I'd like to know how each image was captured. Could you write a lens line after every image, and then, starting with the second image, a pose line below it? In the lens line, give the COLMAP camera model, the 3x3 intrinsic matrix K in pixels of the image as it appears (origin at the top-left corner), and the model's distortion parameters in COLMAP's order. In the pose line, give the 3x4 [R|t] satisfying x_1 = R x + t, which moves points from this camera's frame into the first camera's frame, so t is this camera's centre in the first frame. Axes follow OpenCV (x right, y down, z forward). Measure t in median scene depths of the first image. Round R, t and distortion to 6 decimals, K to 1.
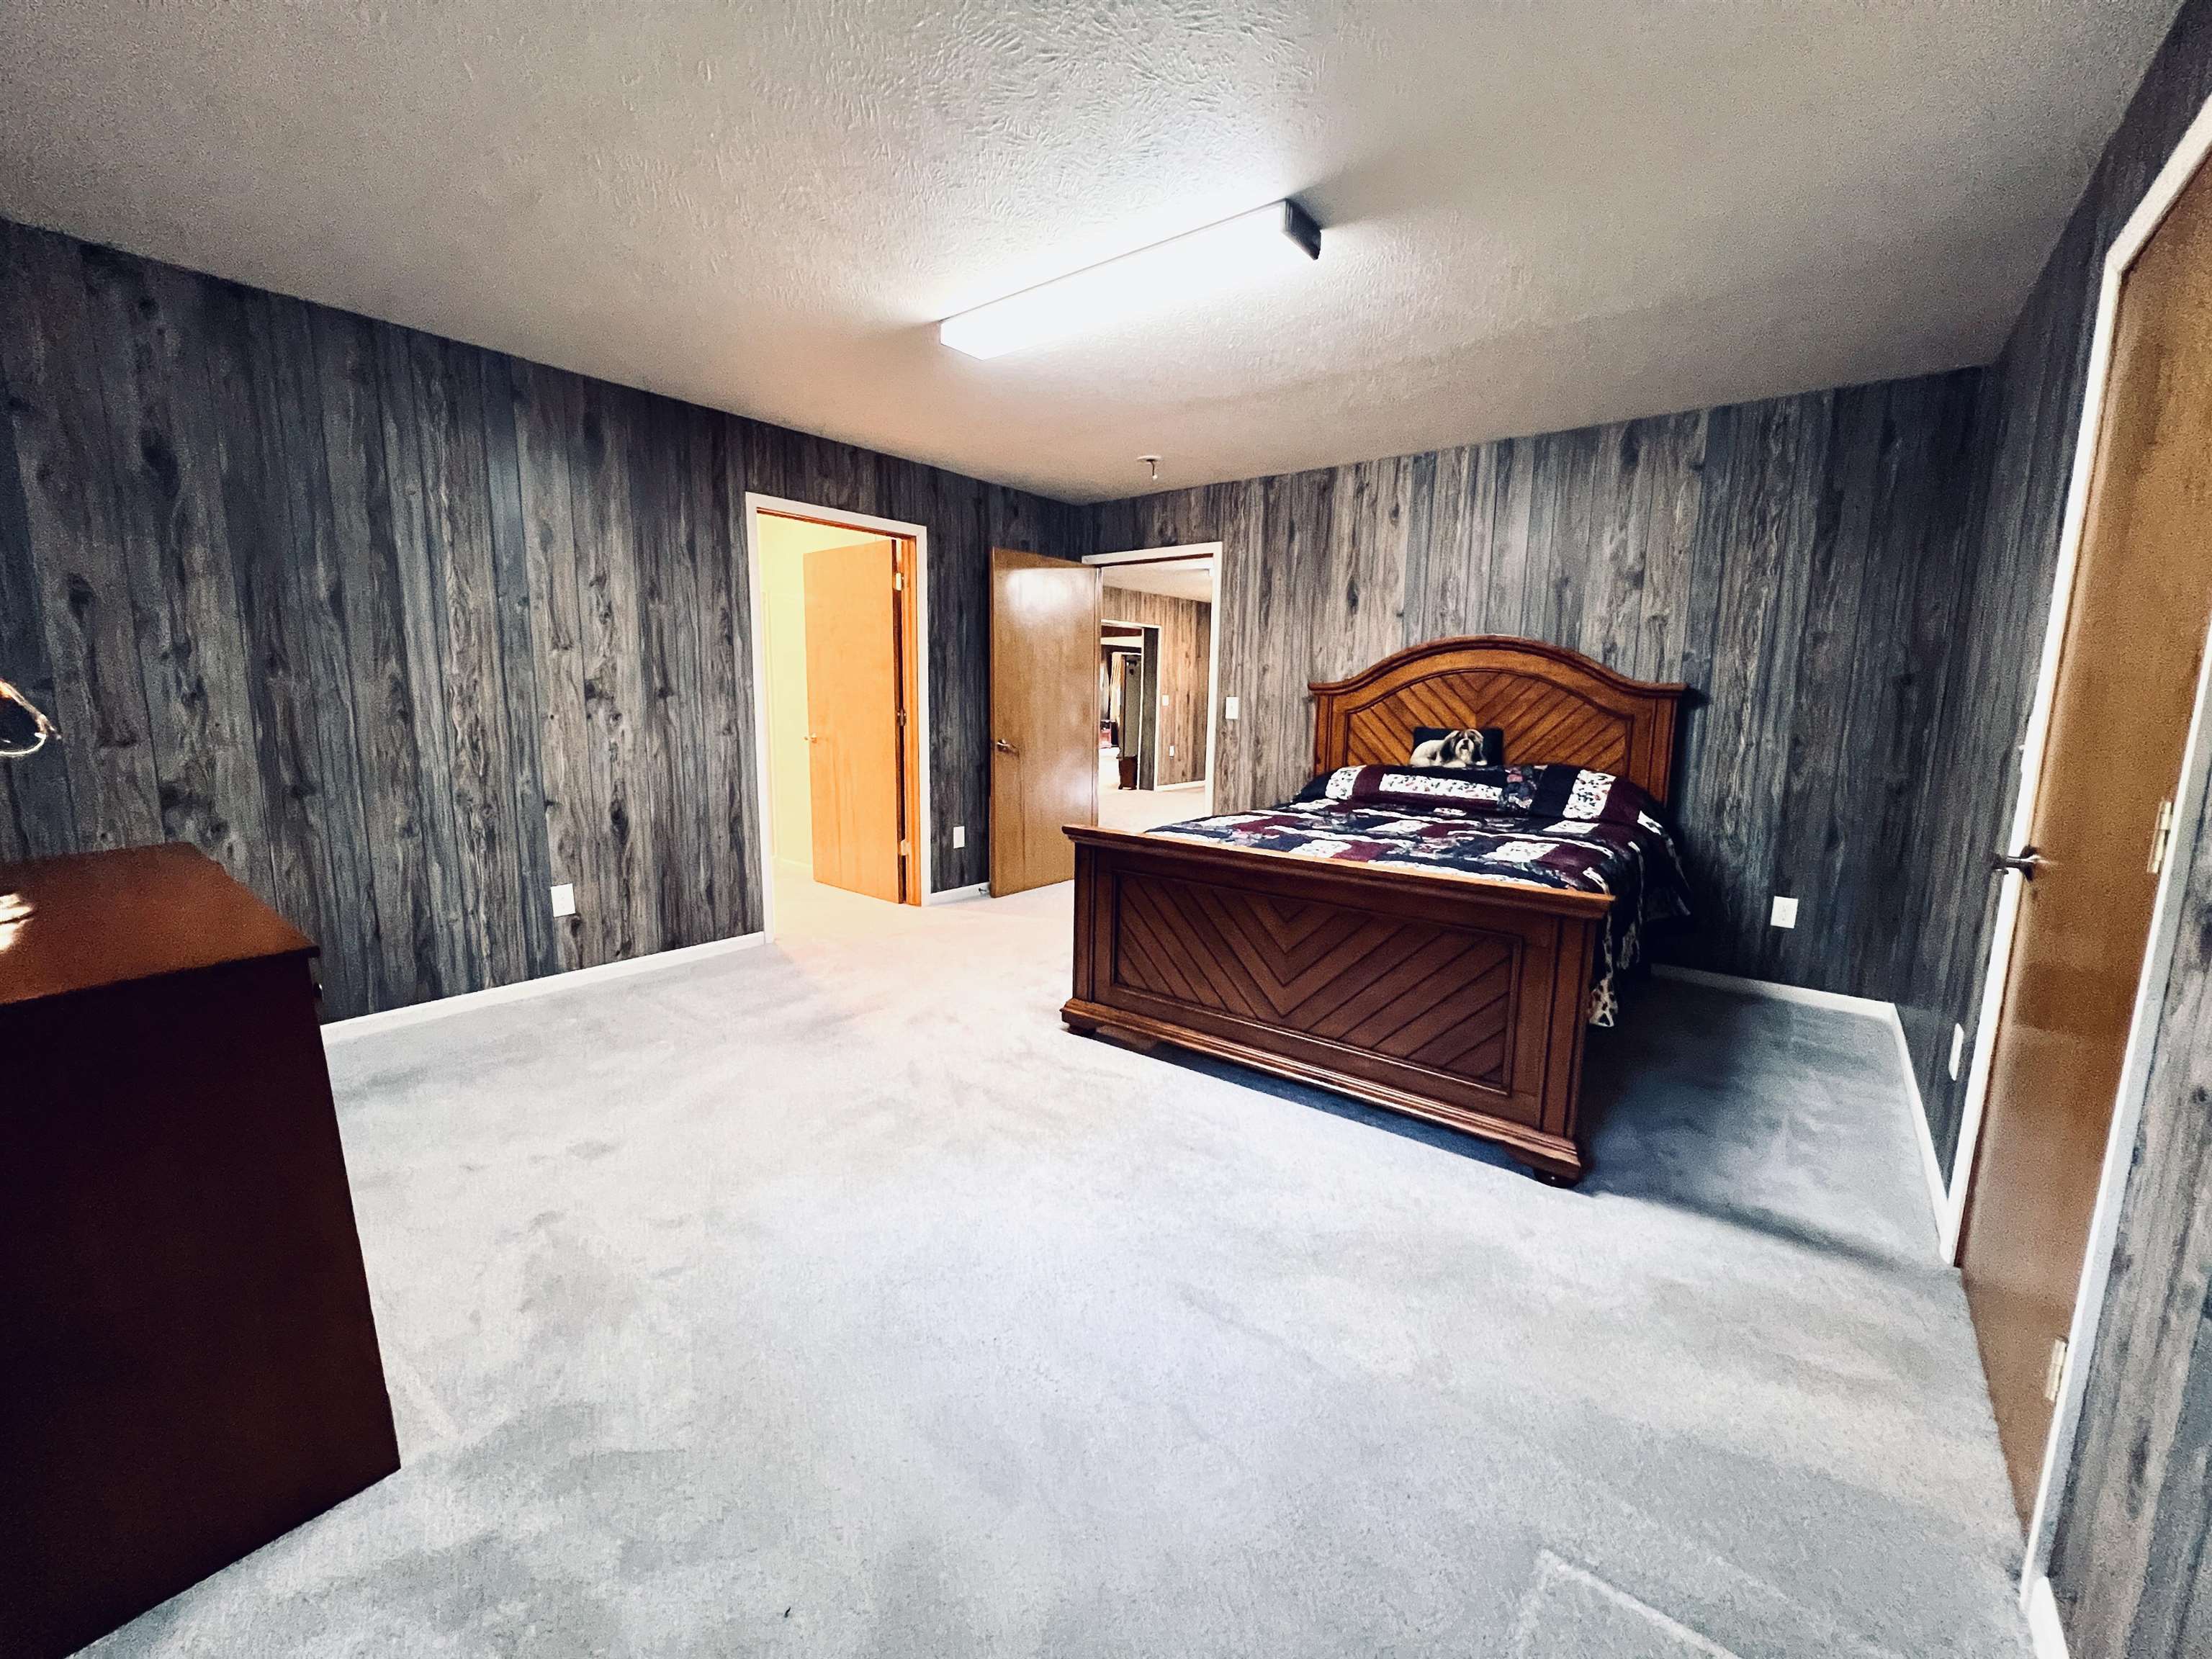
lens RADIAL K [[898.1, 0, 1102.5], [0, 898.1, 828.4], [0, 0, 1]] dist [0.001578, 0.000031]
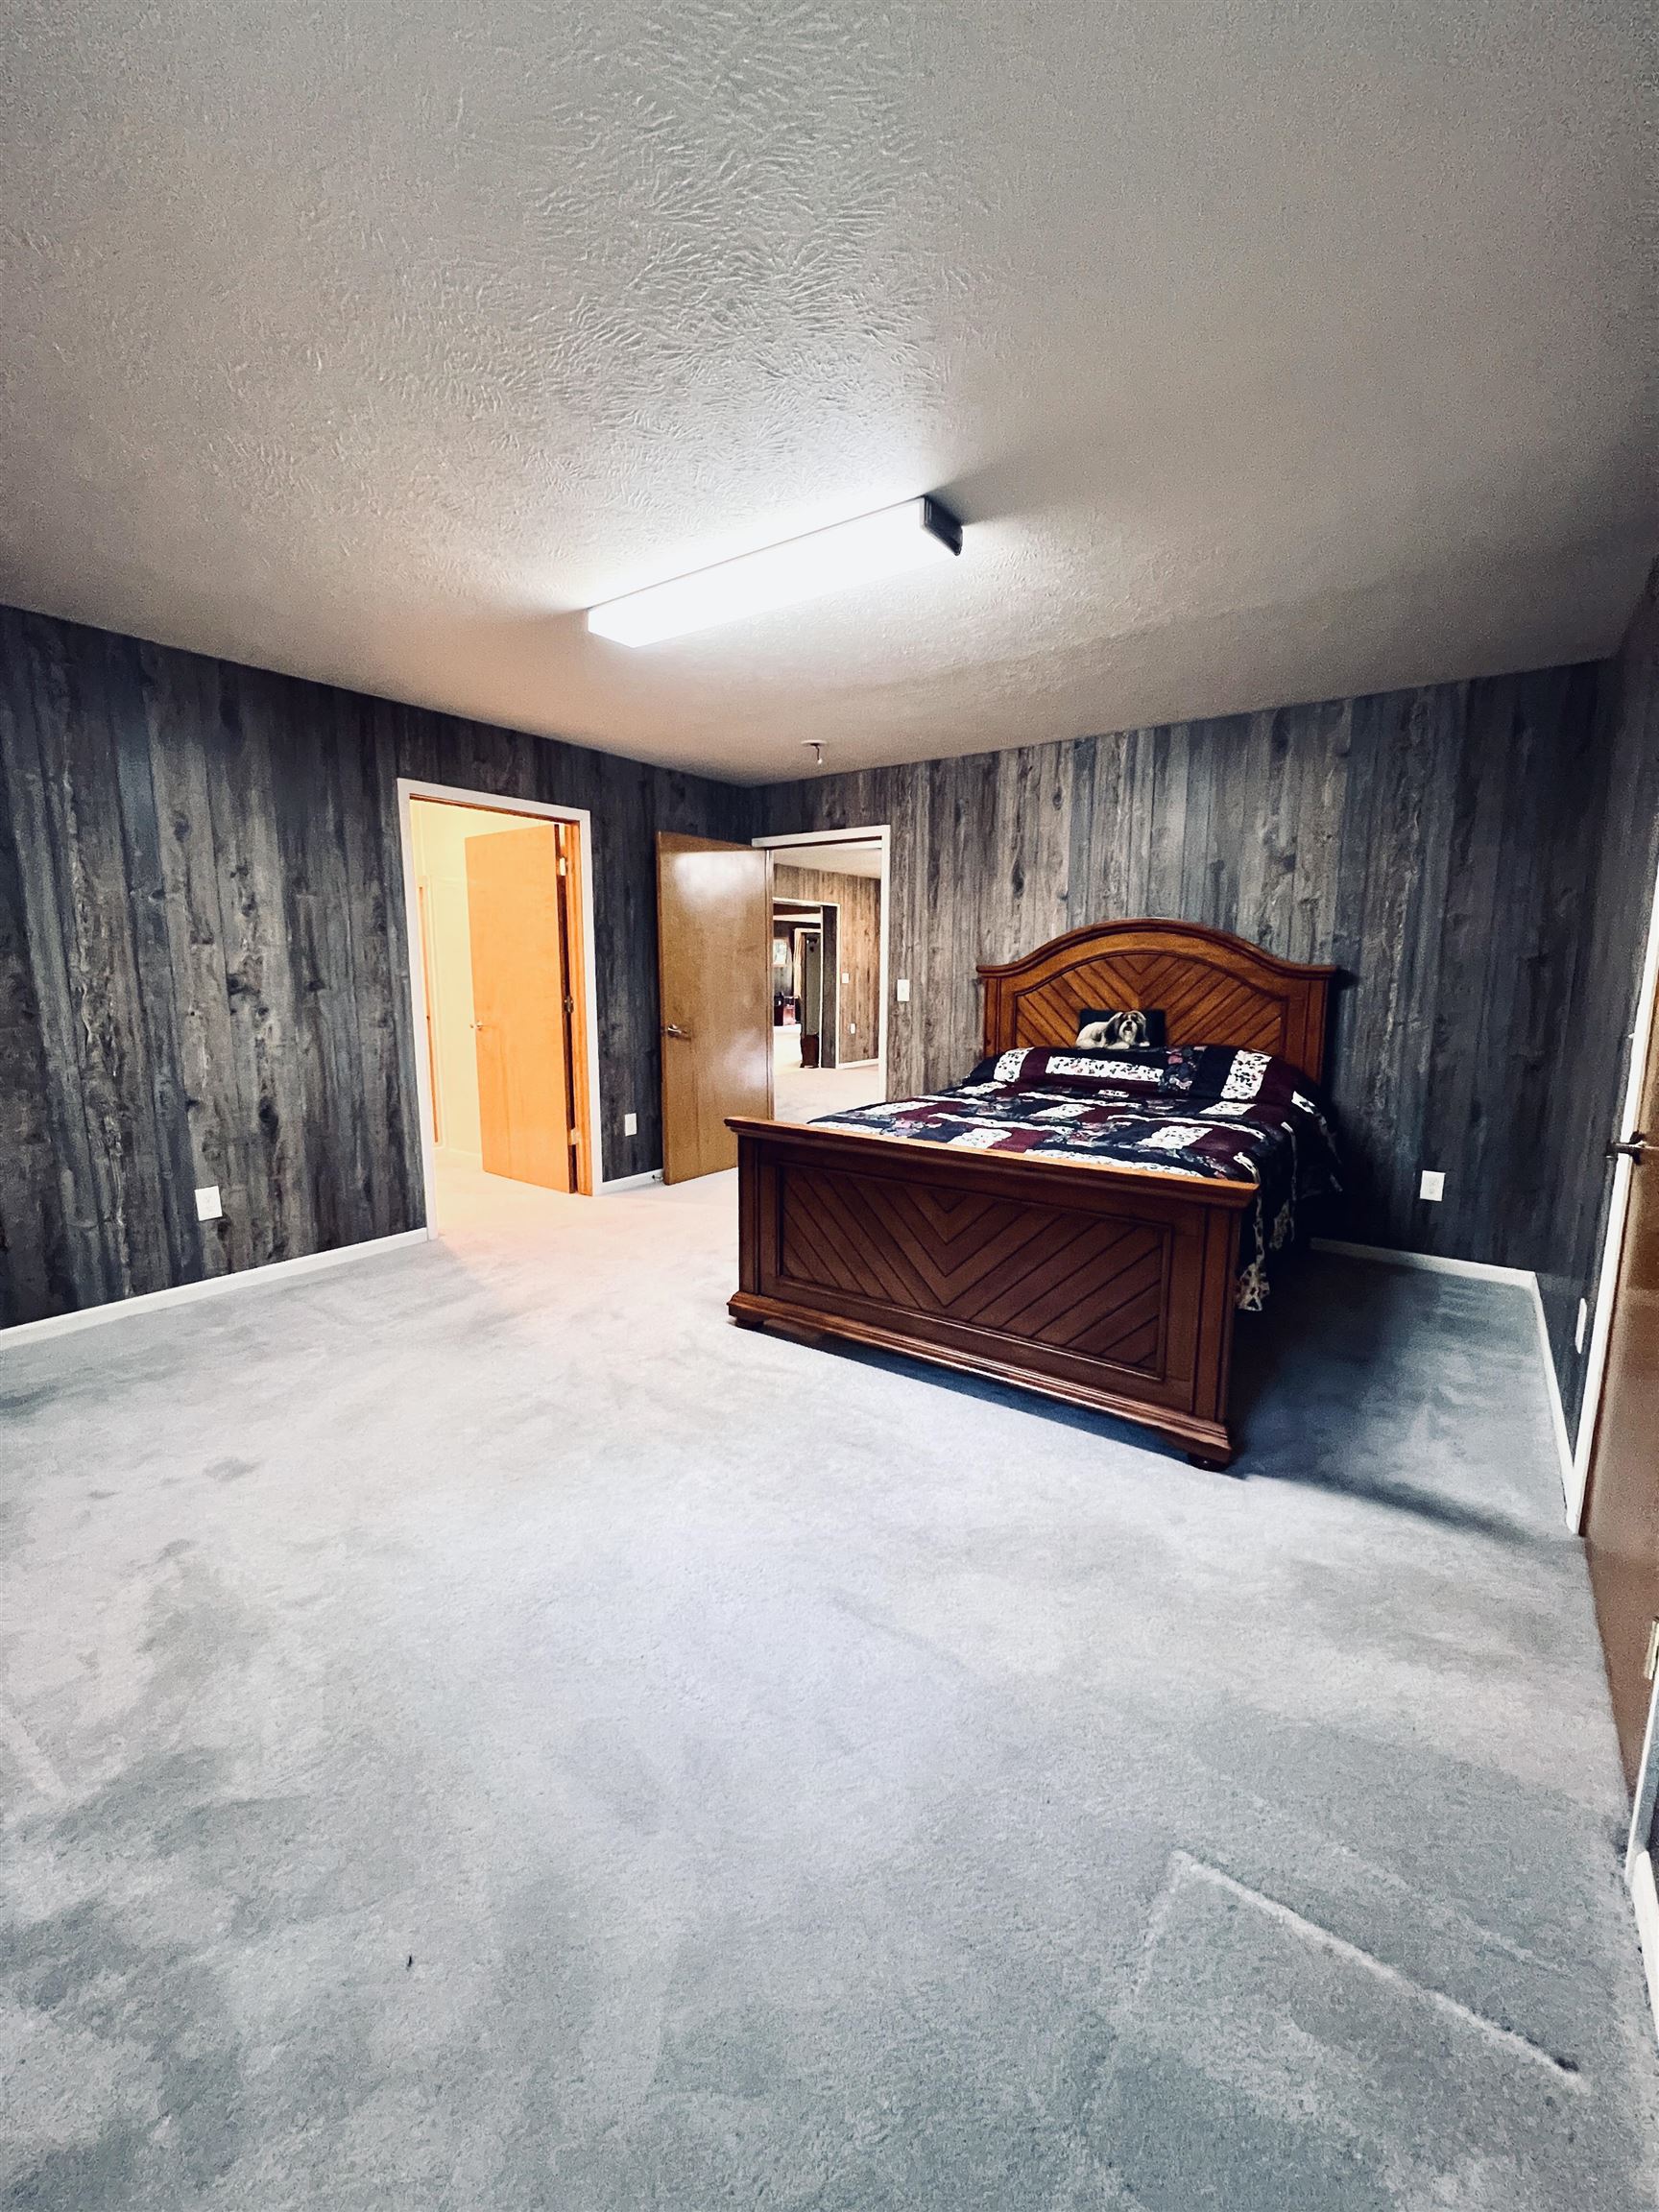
lens RADIAL K [[898.1, 0, 837.8], [0, 898.1, 1101.6], [0, 0, 1]] dist [0.001578, 0.000031]
pose [[0.998545, -0.018648, 0.050599, 0.028484], [0.018644, 0.999826, 0.000547, -0.017803], [-0.050601, 0.000397, 0.998719, 0.003789]]
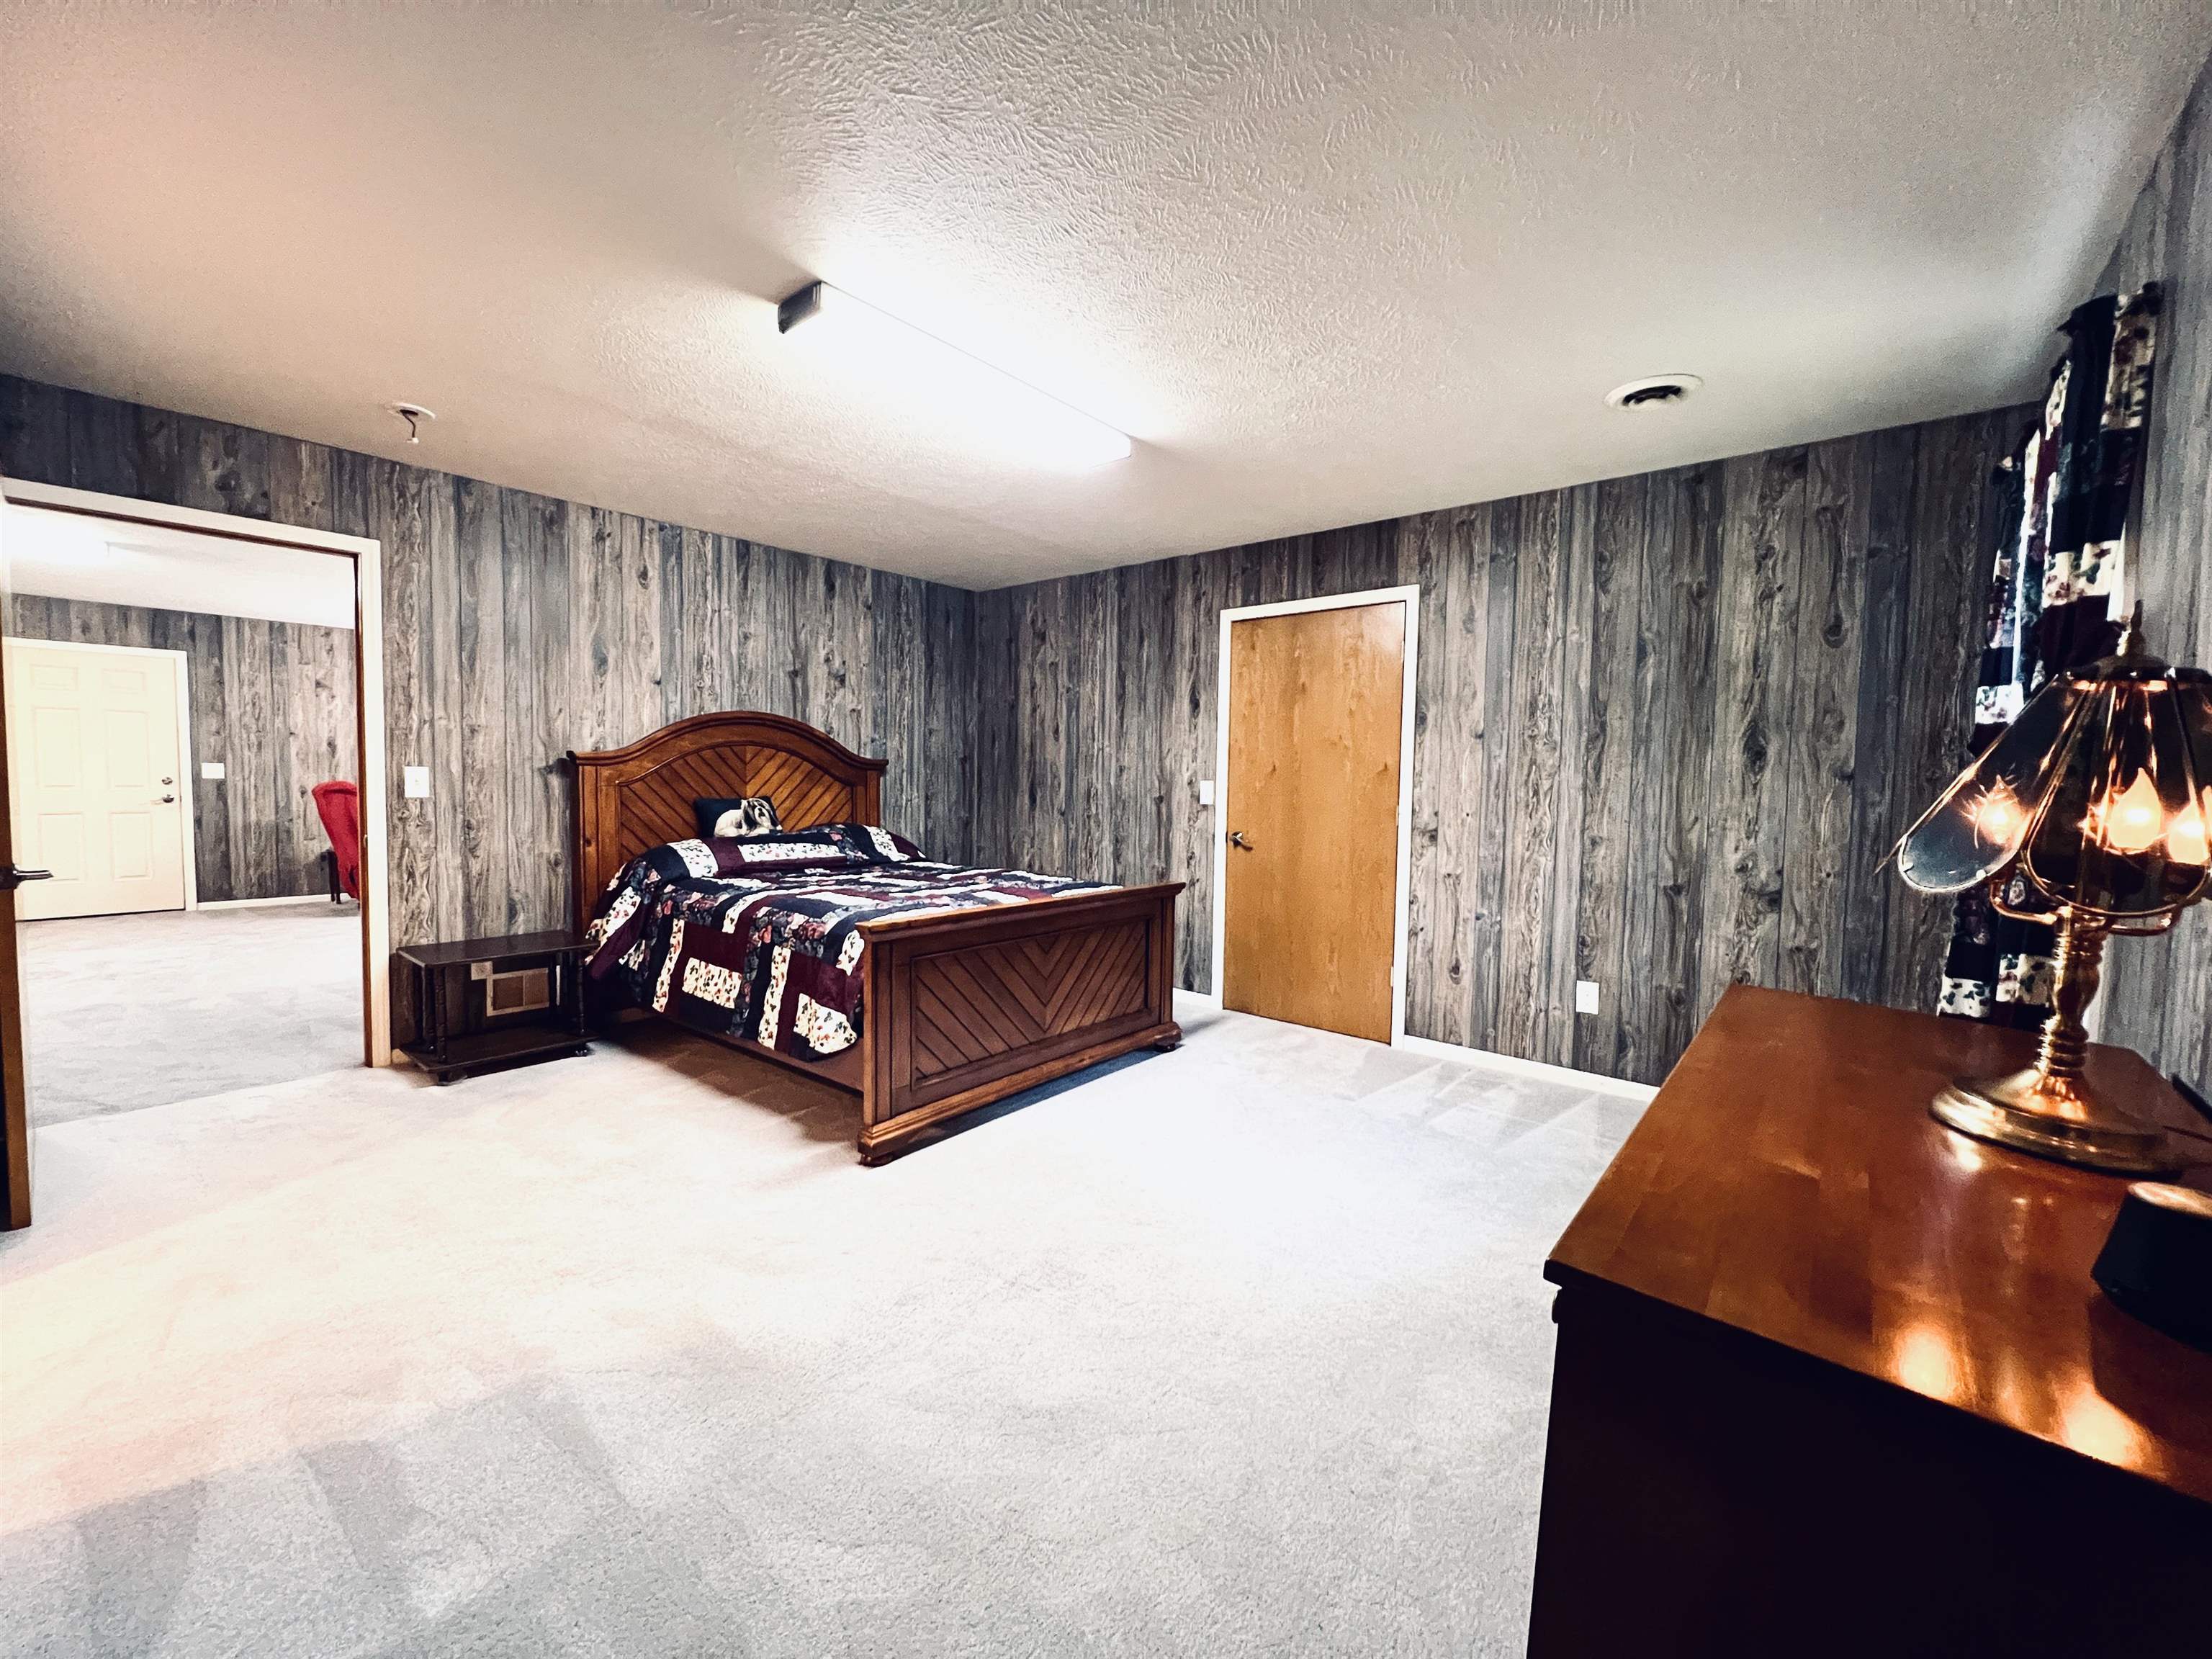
lens RADIAL K [[892.3, 0, 1113.5], [0, 892.3, 822.8], [0, 0, 1]] dist [-0.001731, 0.000104]
pose [[0.016573, -0.064738, 0.997765, -0.830988], [0.132123, 0.989293, 0.061993, -0.114159], [-0.991095, 0.130801, 0.024949, 0.694705]]
